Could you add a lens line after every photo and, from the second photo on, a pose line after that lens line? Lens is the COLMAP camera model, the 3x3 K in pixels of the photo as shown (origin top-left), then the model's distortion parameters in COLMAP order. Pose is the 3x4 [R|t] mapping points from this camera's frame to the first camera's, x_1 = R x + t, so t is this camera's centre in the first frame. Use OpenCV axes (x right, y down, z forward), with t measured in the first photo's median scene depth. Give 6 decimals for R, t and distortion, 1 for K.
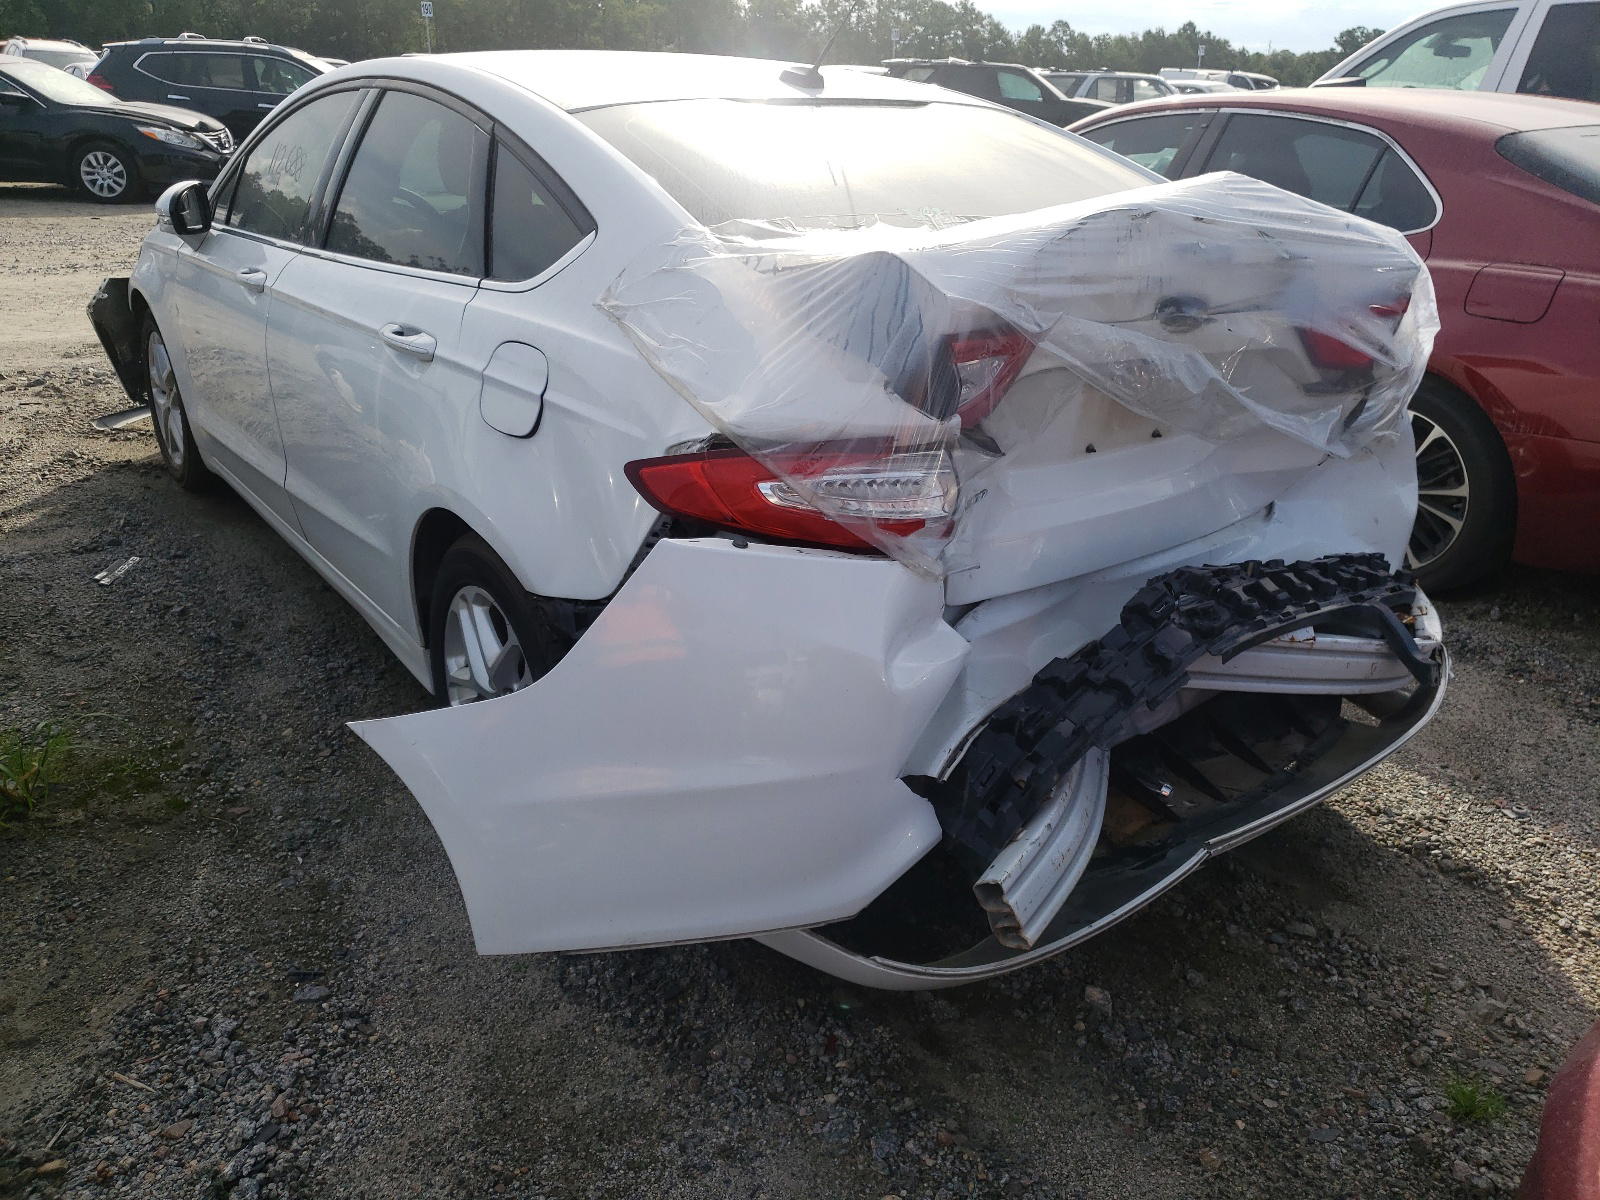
lens RADIAL K [[1202.9, 0, 800.0], [0, 1202.9, 600.0], [0, 0, 1]] dist [0.000406, 0.001896]
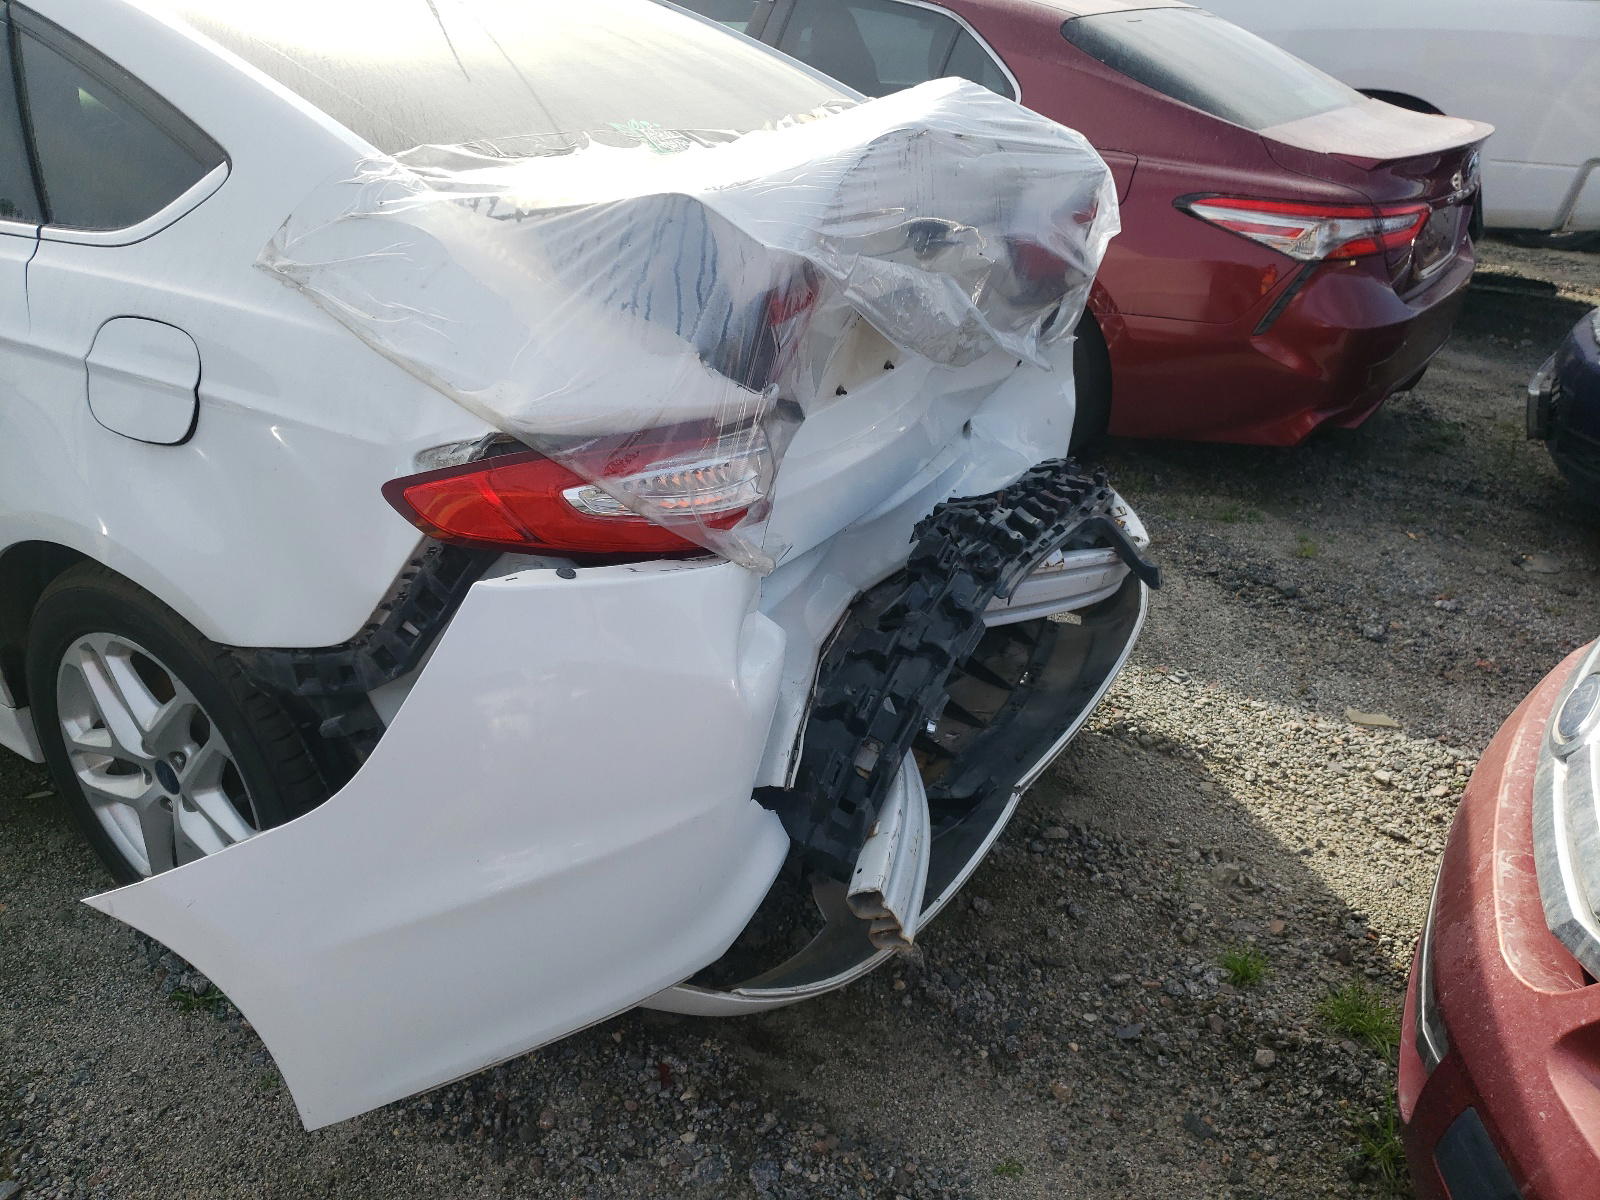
lens RADIAL K [[1230.2, 0, 801.1], [0, 1230.2, 642.4], [0, 0, 1]] dist [-0.002586, 0.030195]
pose [[0.931902, -0.156767, 0.327082, -0.139847], [0.119527, 0.984133, 0.131135, -0.069069], [-0.342450, -0.083110, 0.935853, 0.122444]]
